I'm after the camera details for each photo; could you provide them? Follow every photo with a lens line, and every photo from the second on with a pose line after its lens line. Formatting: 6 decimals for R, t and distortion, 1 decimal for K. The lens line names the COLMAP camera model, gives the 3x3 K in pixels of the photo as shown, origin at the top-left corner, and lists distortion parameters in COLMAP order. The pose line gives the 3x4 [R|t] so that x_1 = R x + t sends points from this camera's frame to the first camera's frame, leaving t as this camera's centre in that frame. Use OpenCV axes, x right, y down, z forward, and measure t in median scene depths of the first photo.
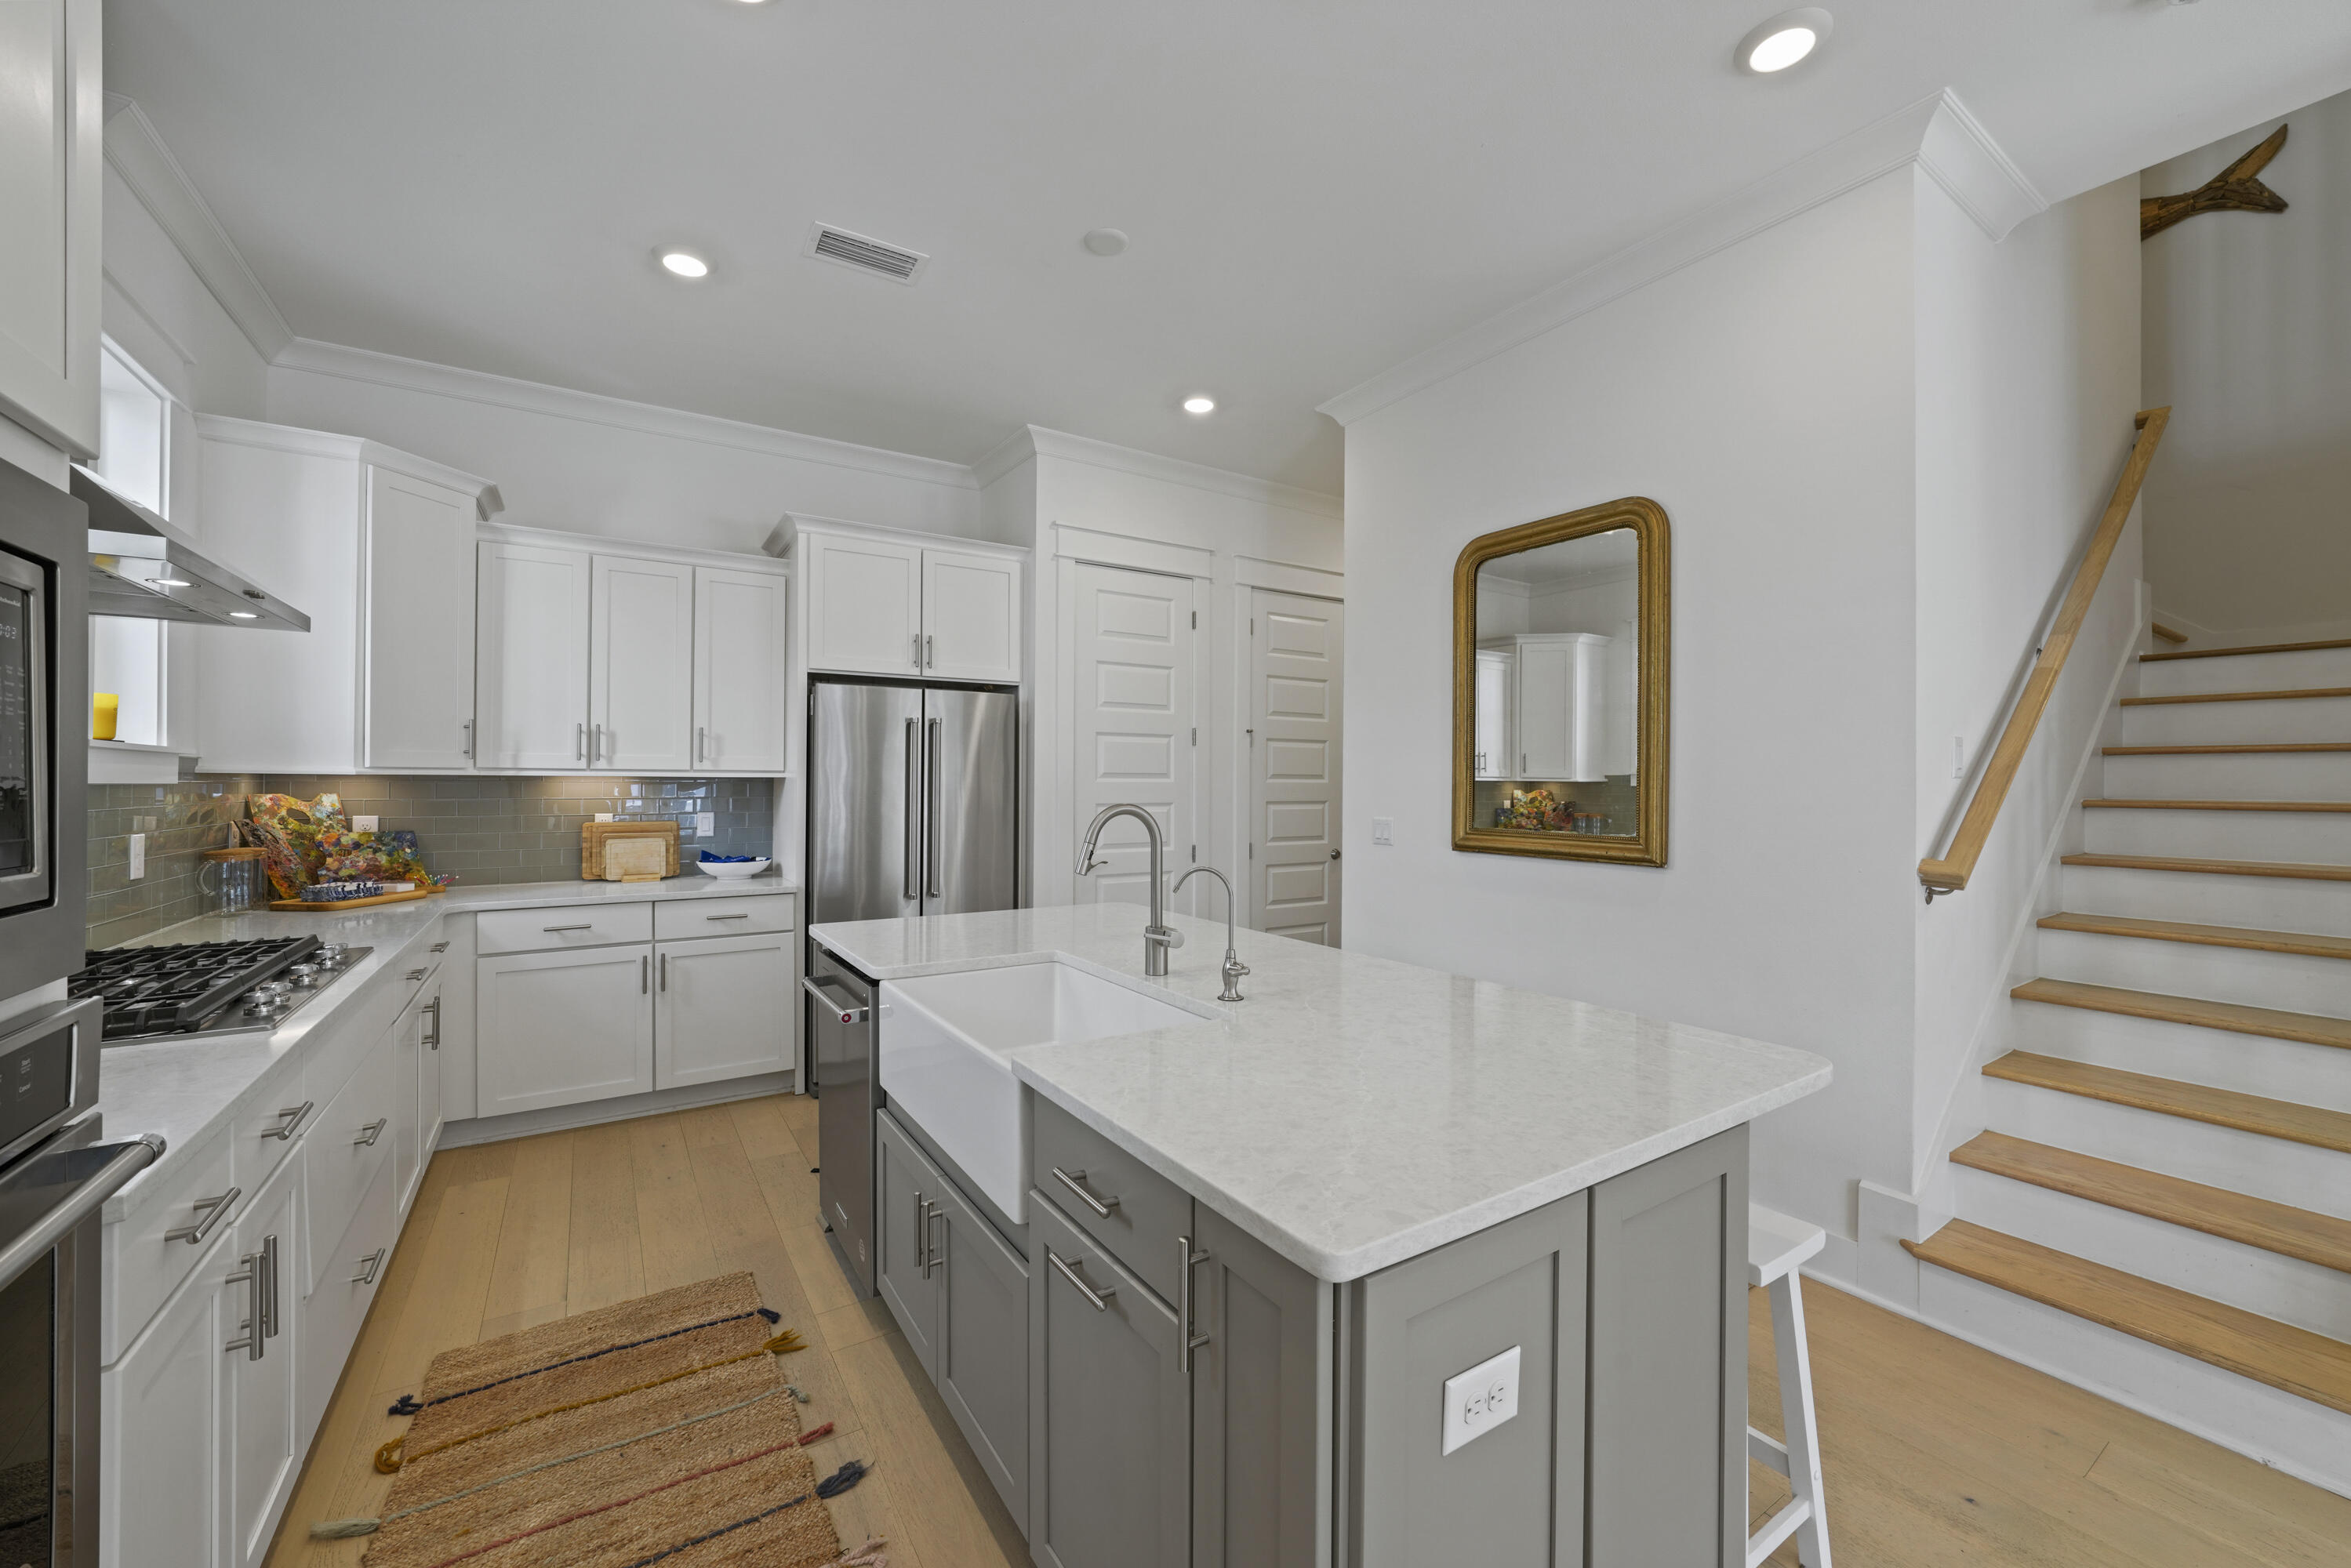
lens RADIAL K [[910.5, 0, 1177.1], [0, 910.5, 781.1], [0, 0, 1]] dist [-0.023175, 0.006871]
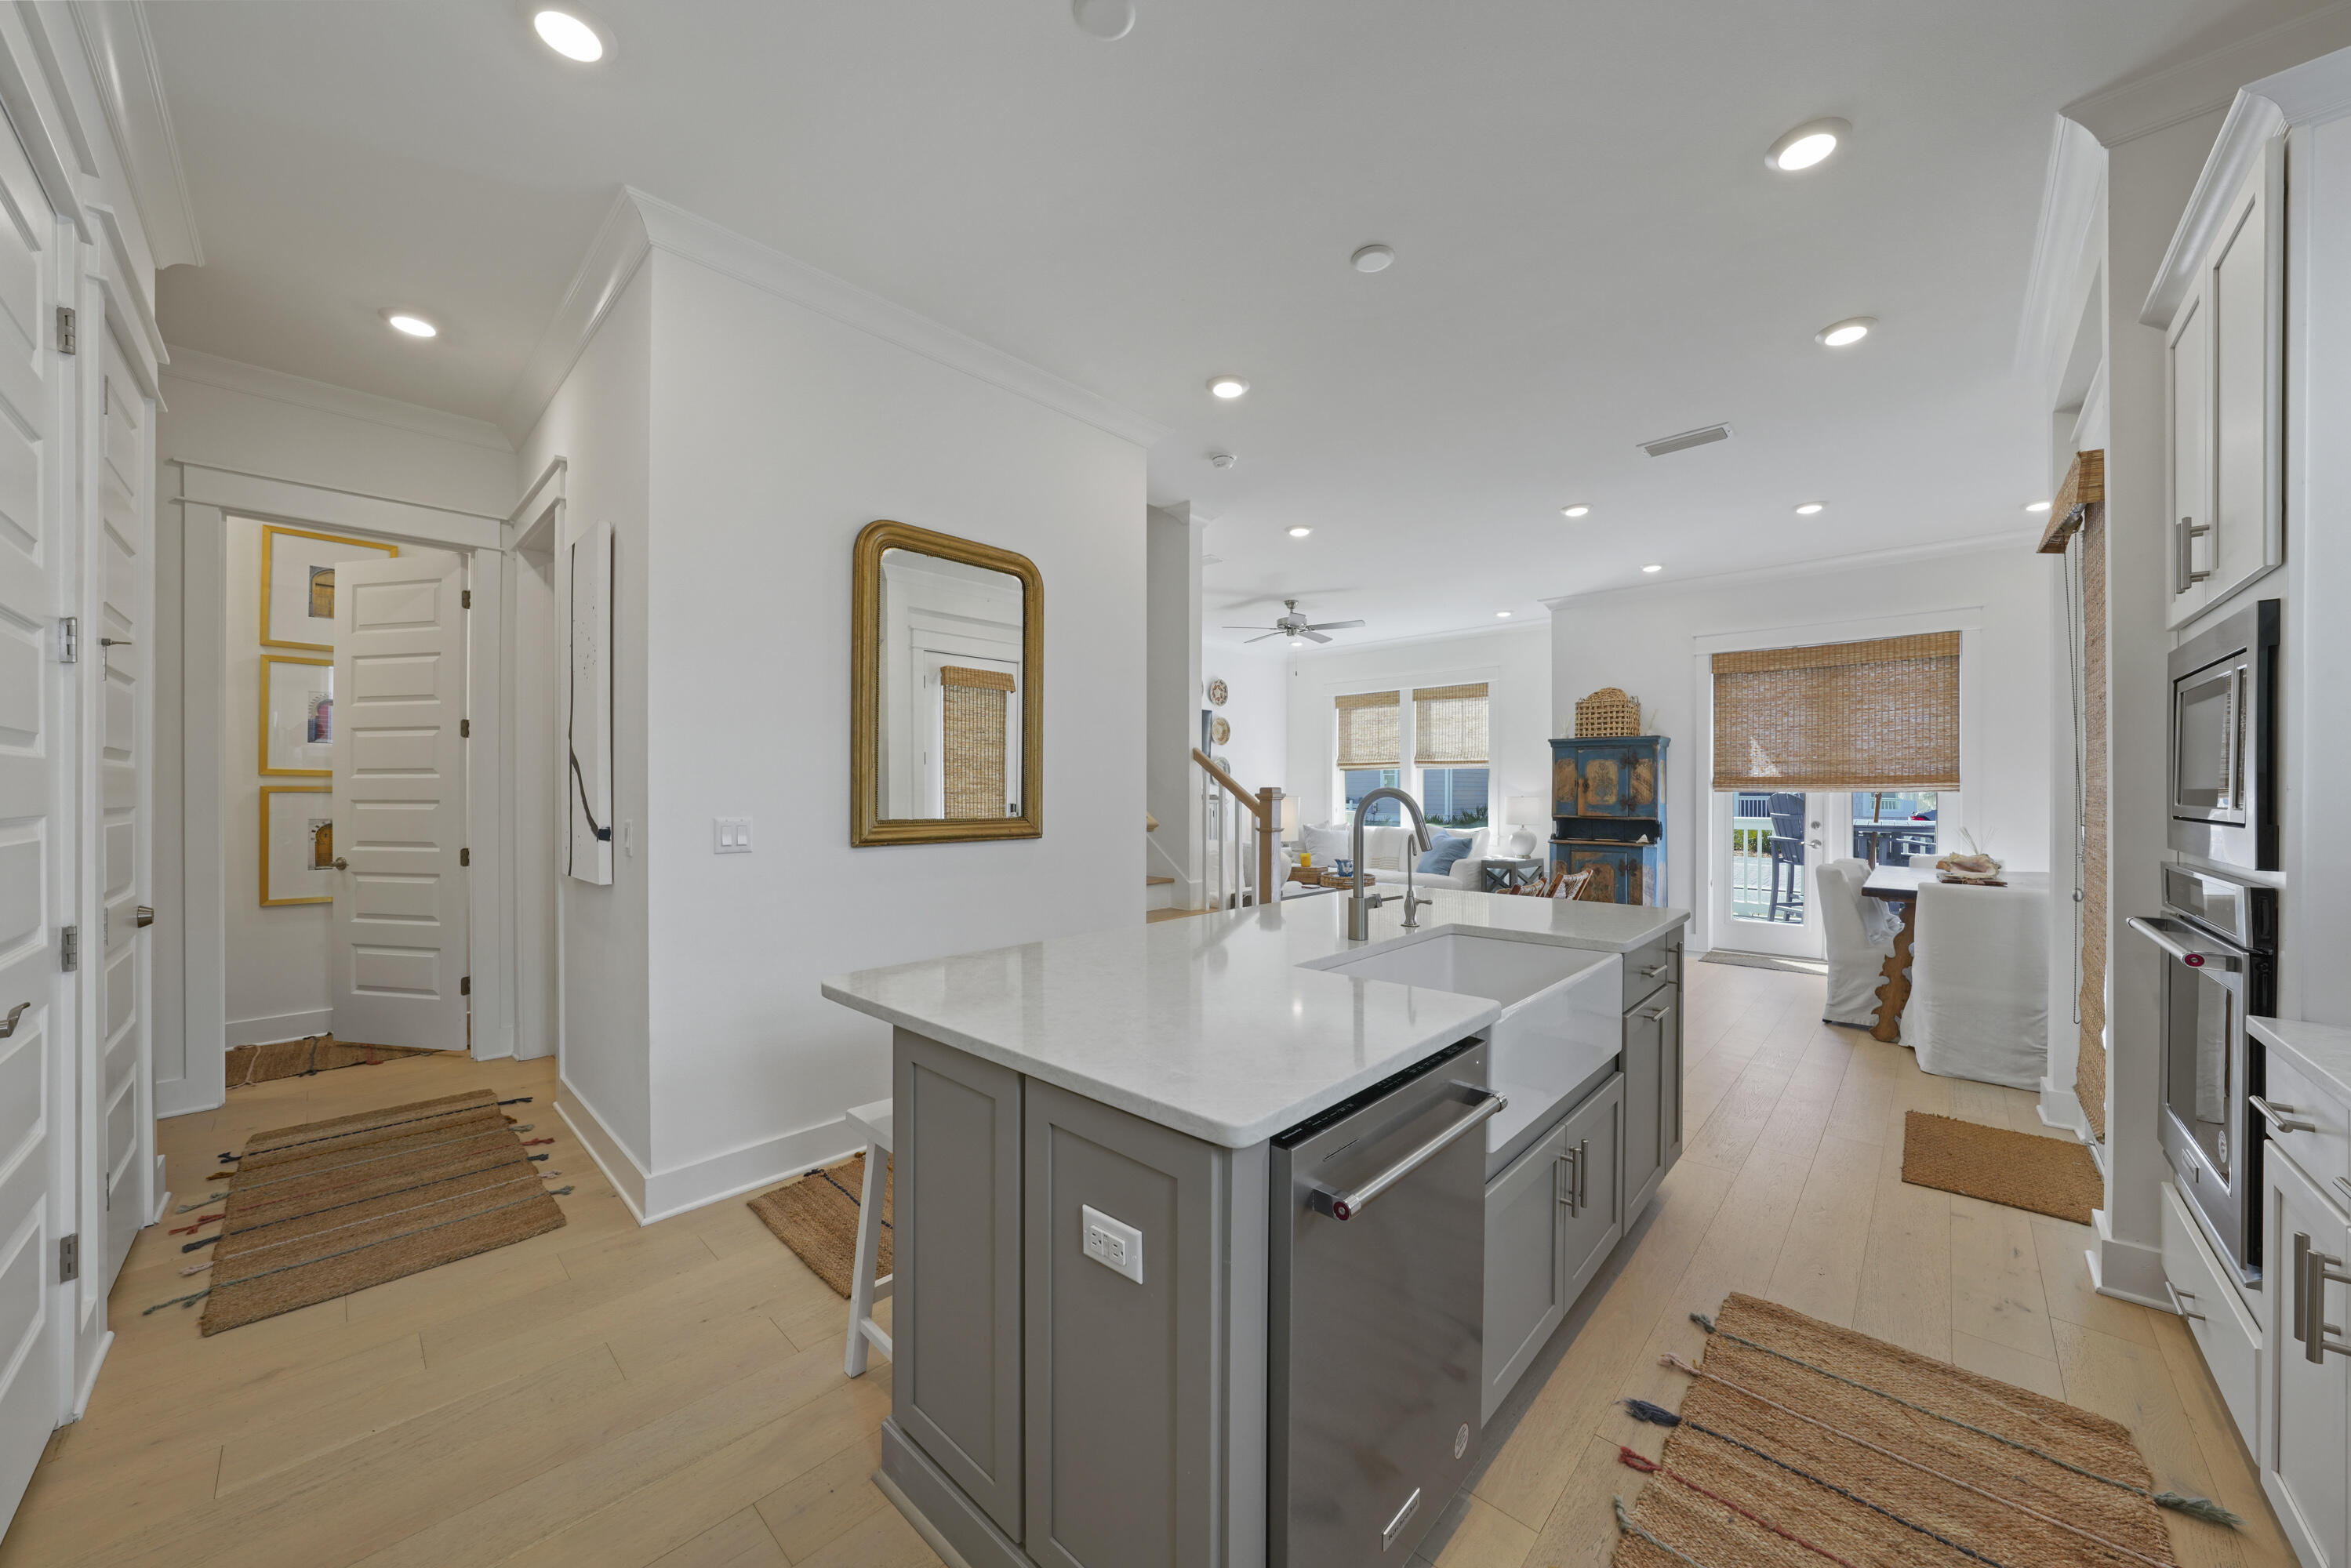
lens RADIAL K [[827.2, 0, 1173.9], [0, 827.2, 791.5], [0, 0, 1]] dist [-0.030861, 0.006696]
pose [[-0.234554, -0.005464, 0.972088, -0.593149], [-0.003555, 0.999982, 0.004763, 0.015453], [-0.972097, -0.002339, -0.234570, 0.900606]]
